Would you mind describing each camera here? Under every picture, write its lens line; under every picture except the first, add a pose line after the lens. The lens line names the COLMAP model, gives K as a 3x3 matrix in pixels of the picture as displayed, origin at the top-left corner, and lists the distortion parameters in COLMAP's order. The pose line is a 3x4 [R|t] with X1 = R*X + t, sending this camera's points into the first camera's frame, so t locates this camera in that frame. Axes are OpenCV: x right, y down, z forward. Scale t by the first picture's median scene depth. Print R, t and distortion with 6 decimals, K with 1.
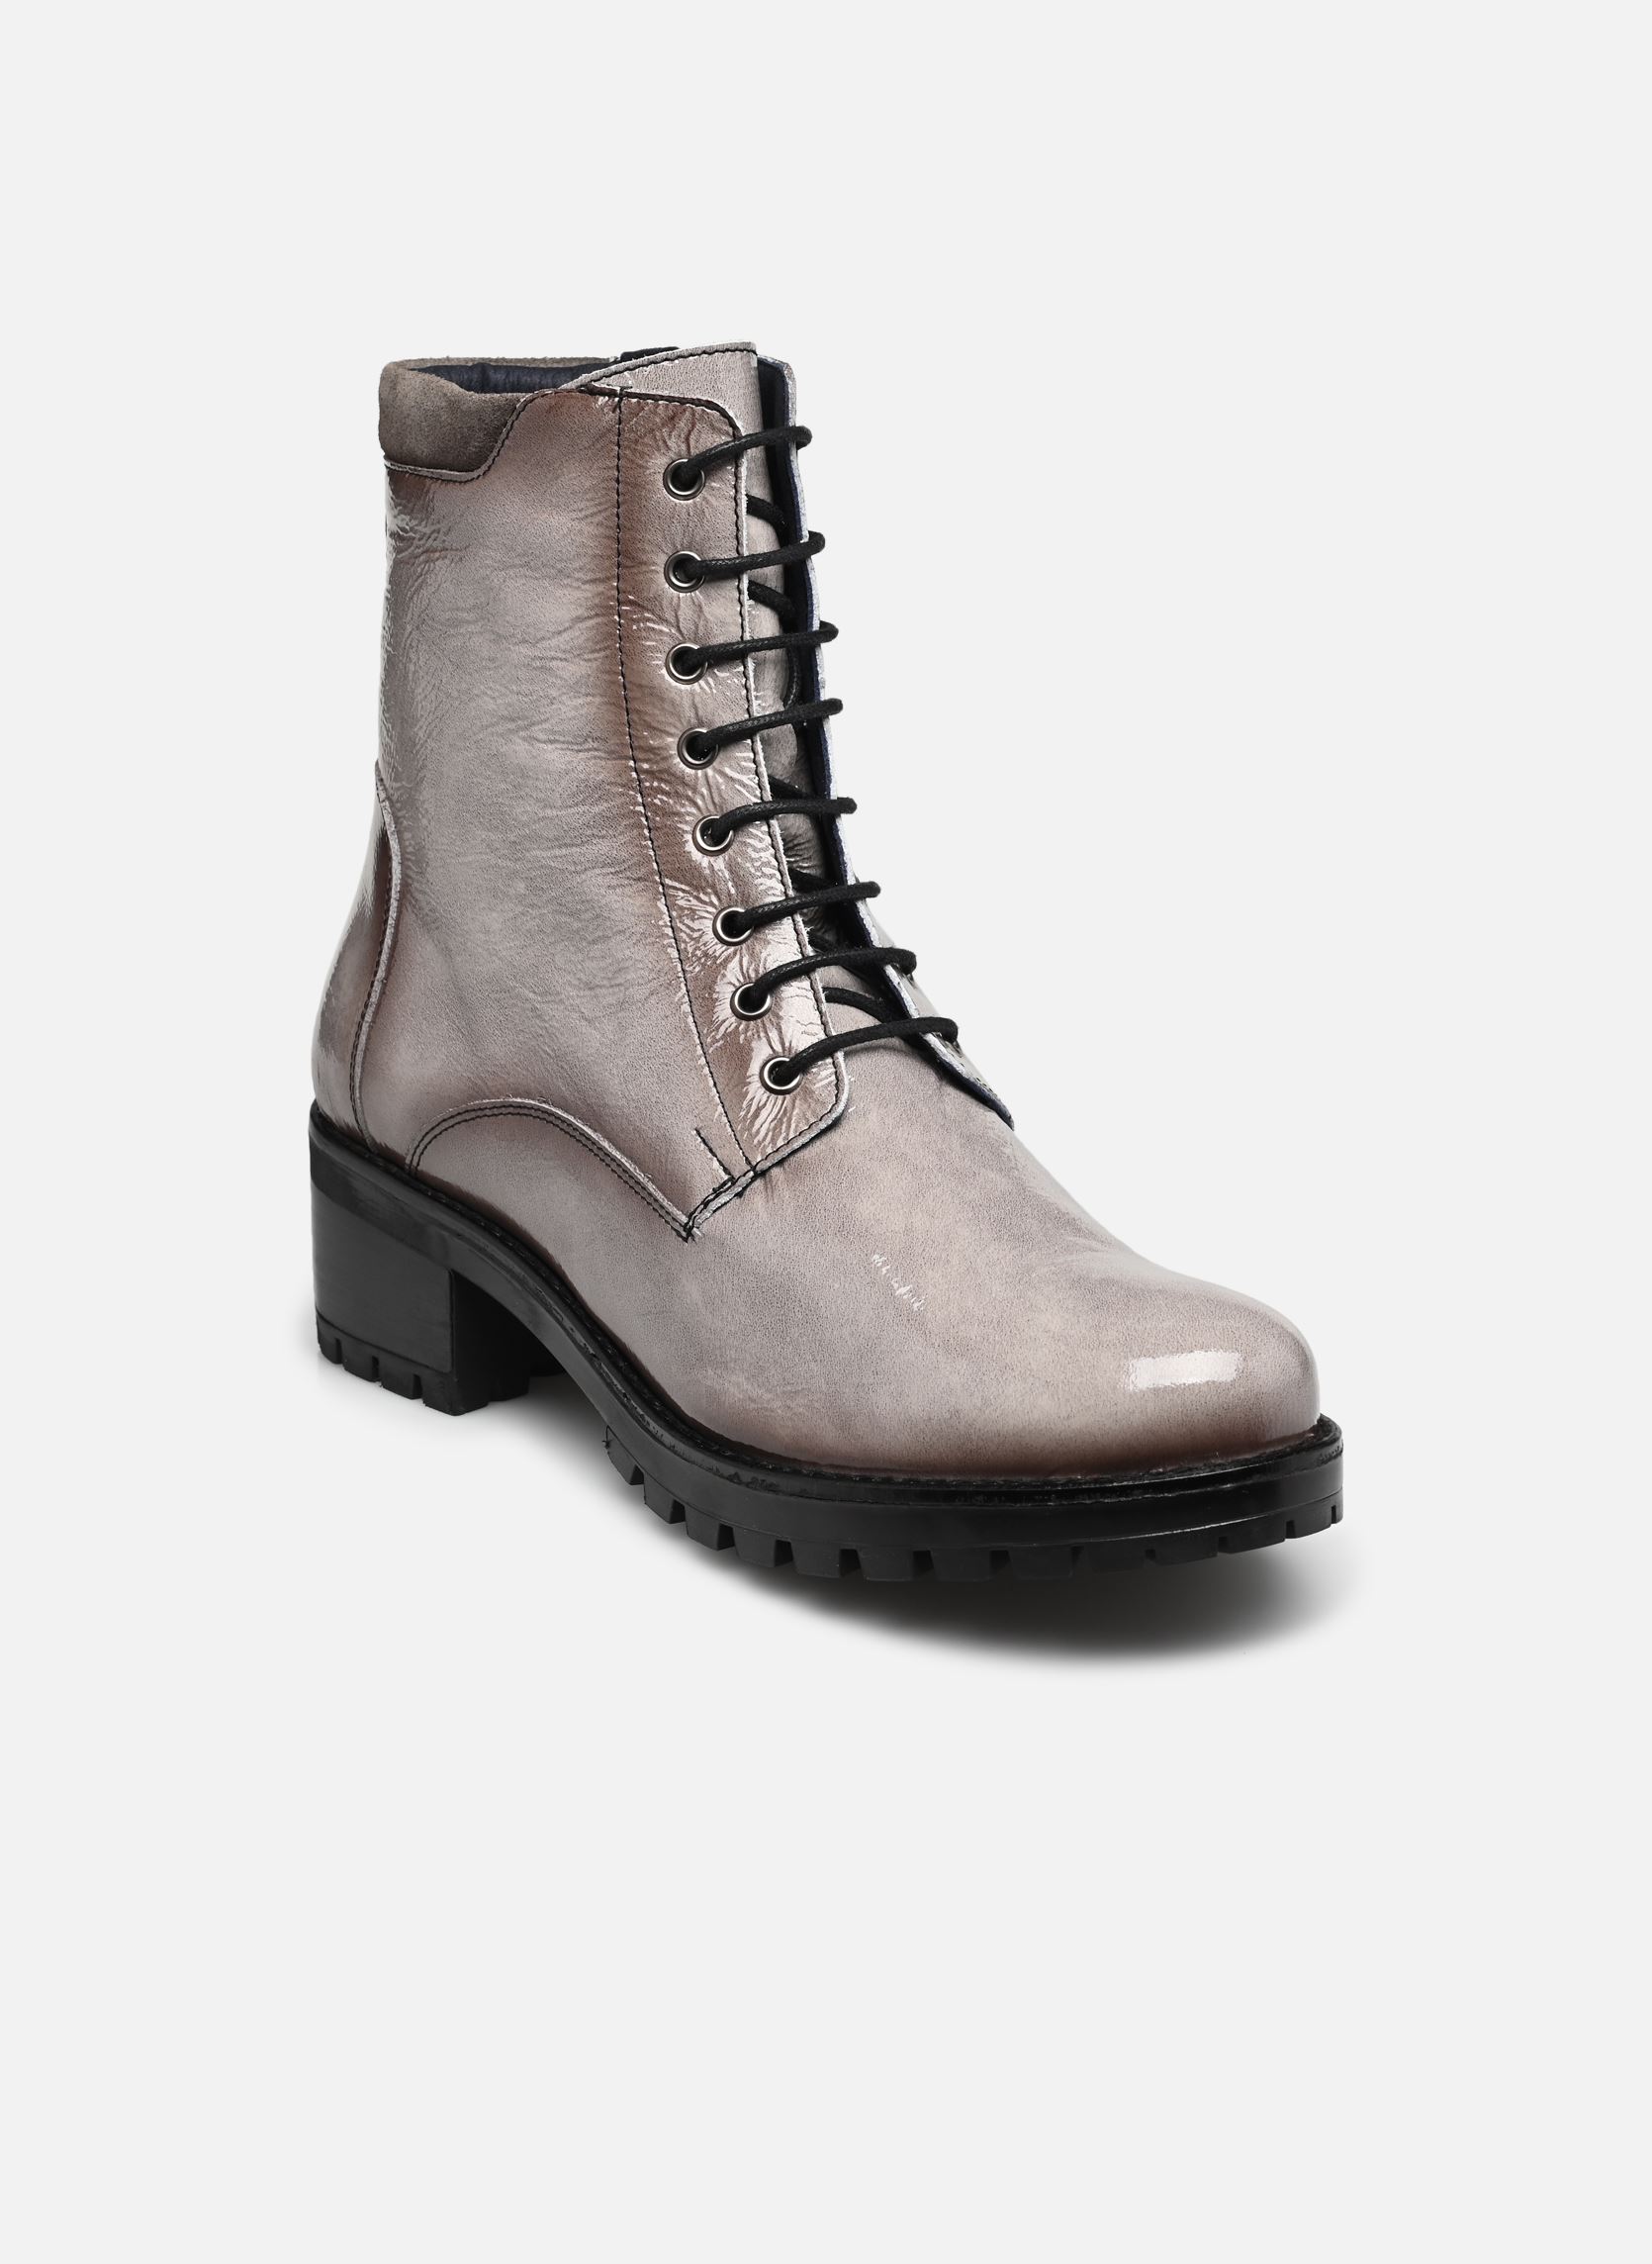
lens RADIAL K [[7226.0, 0, 826.0], [0, 7226.0, 1132.0], [0, 0, 1]] dist [-0.108552, -0.688966]
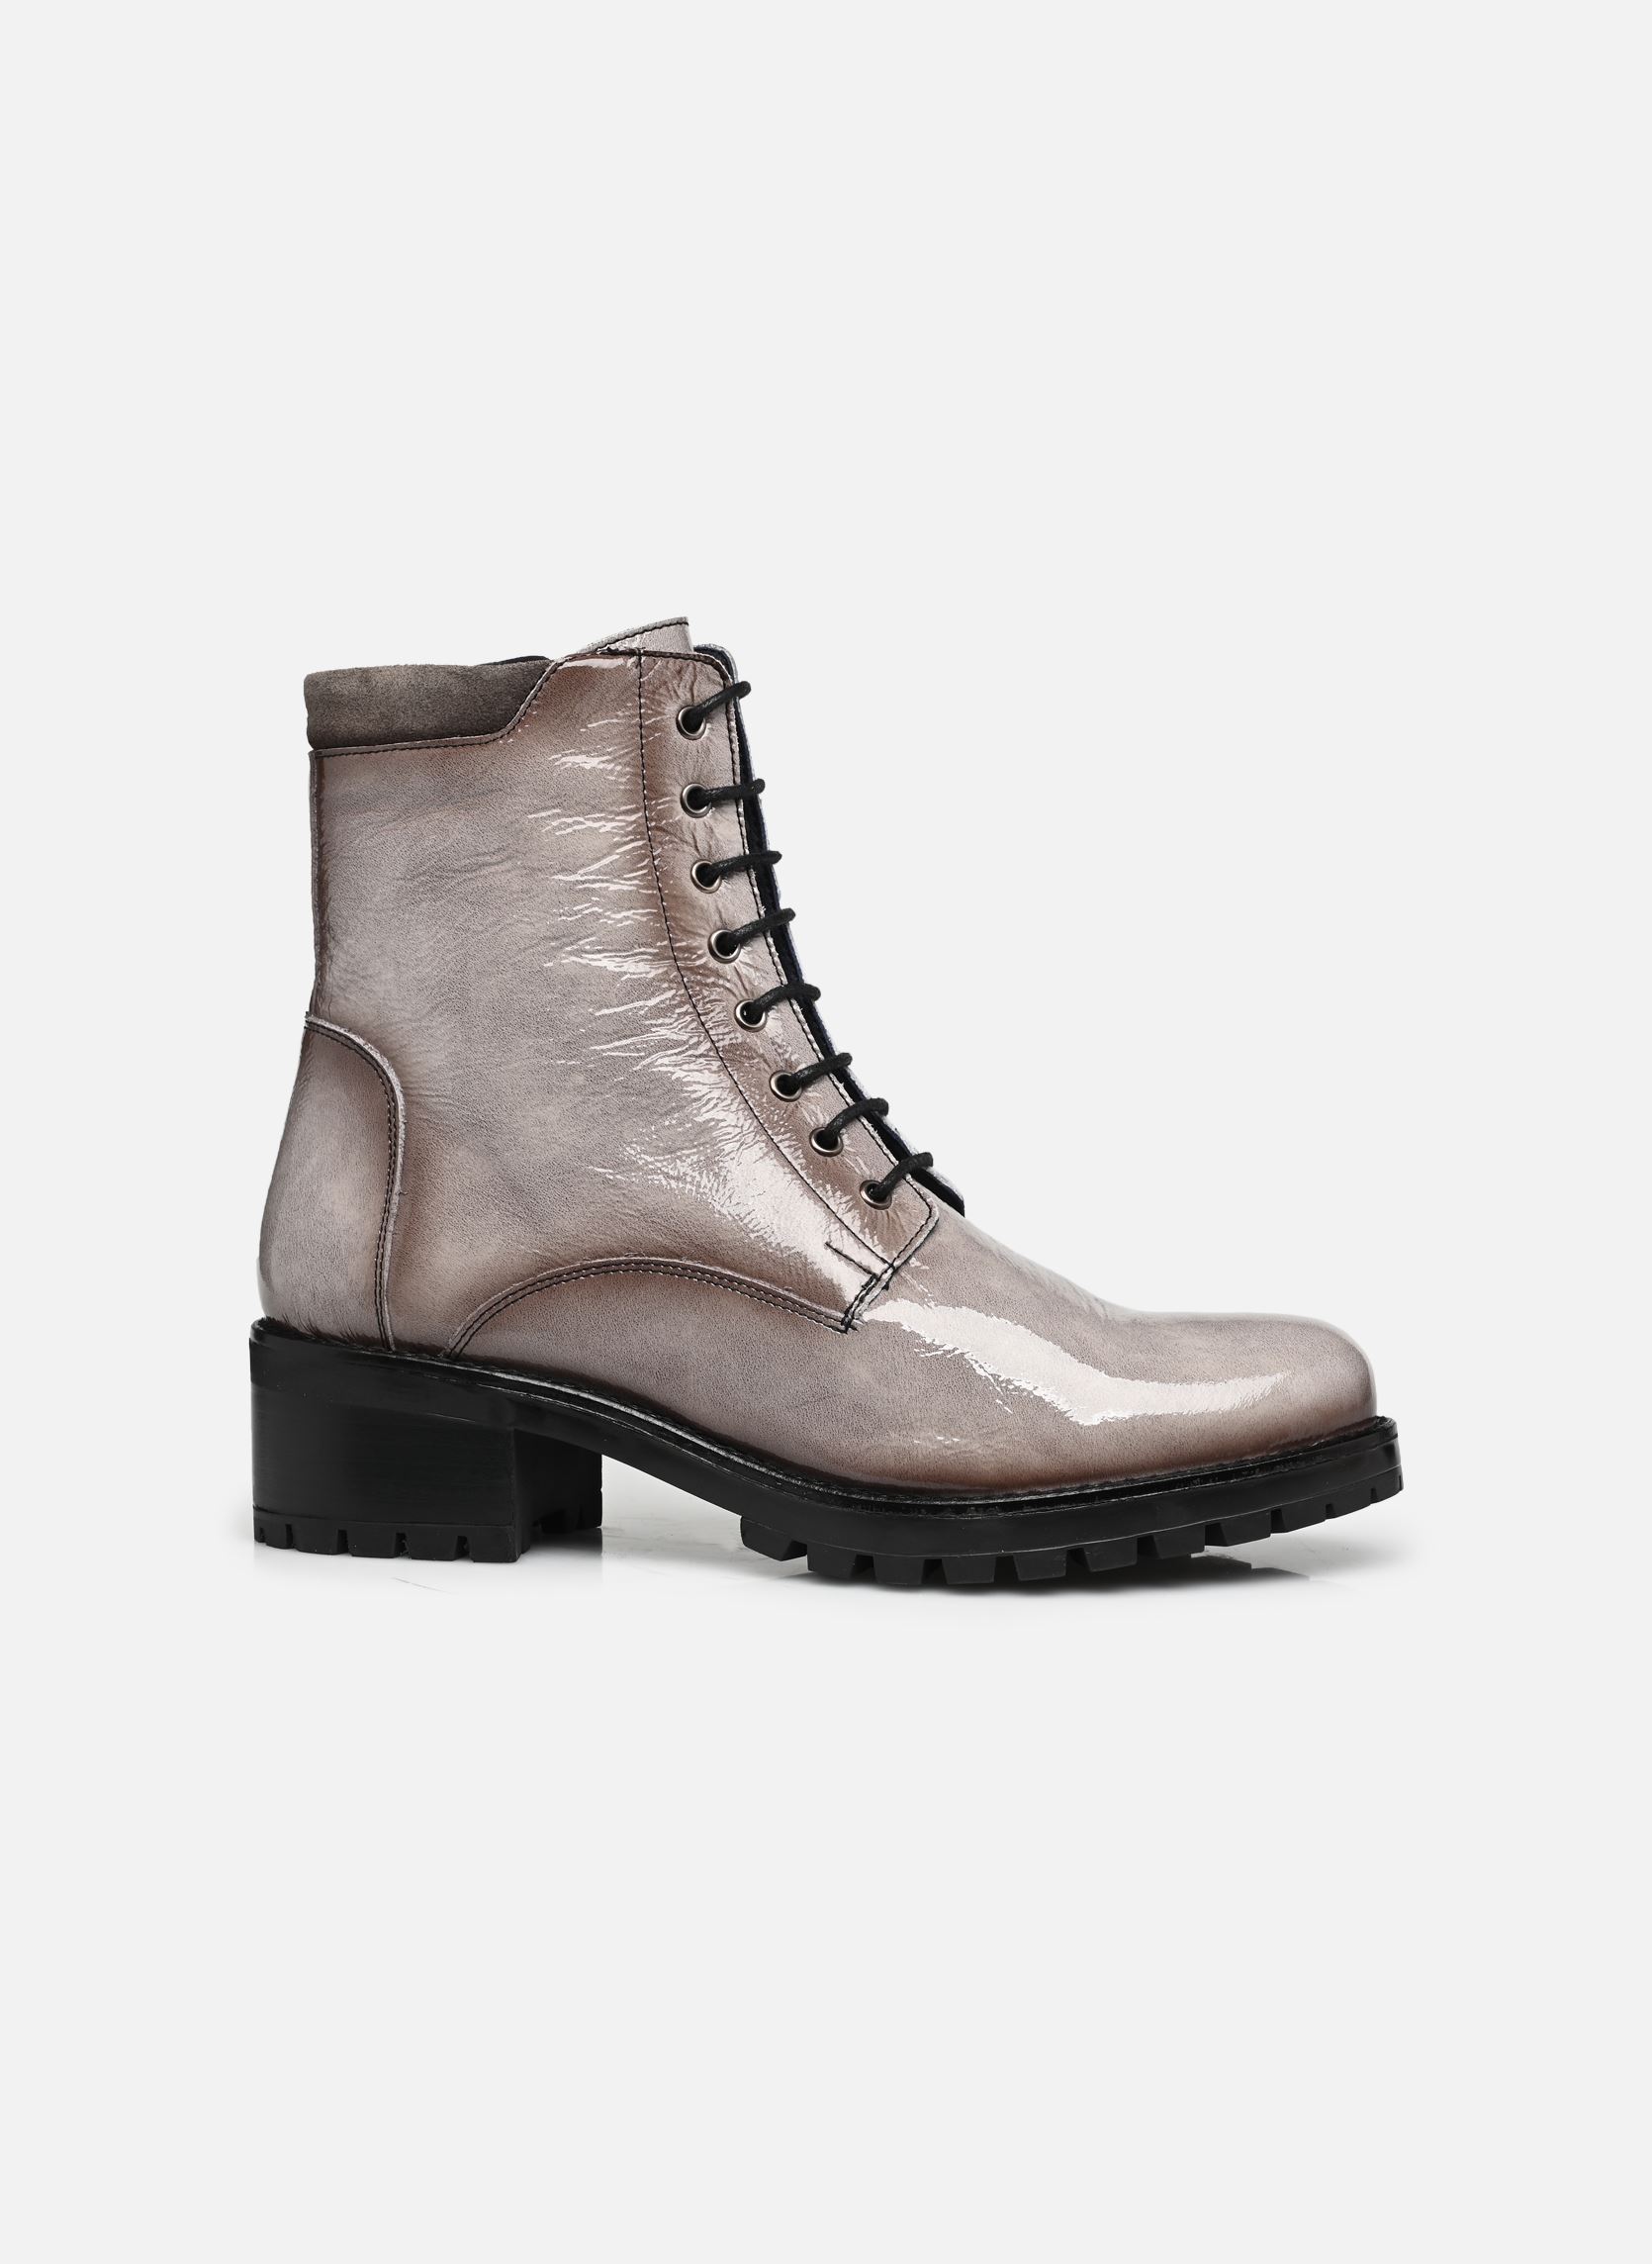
lens RADIAL K [[7226.0, 0, 826.0], [0, 7226.0, 1132.0], [0, 0, 1]] dist [-0.108552, -0.688966]
pose [[0.803549, -0.050181, 0.593119, -0.709352], [0.162847, 0.976958, -0.137966, 0.143120], [-0.572529, 0.207450, 0.793206, 0.055250]]
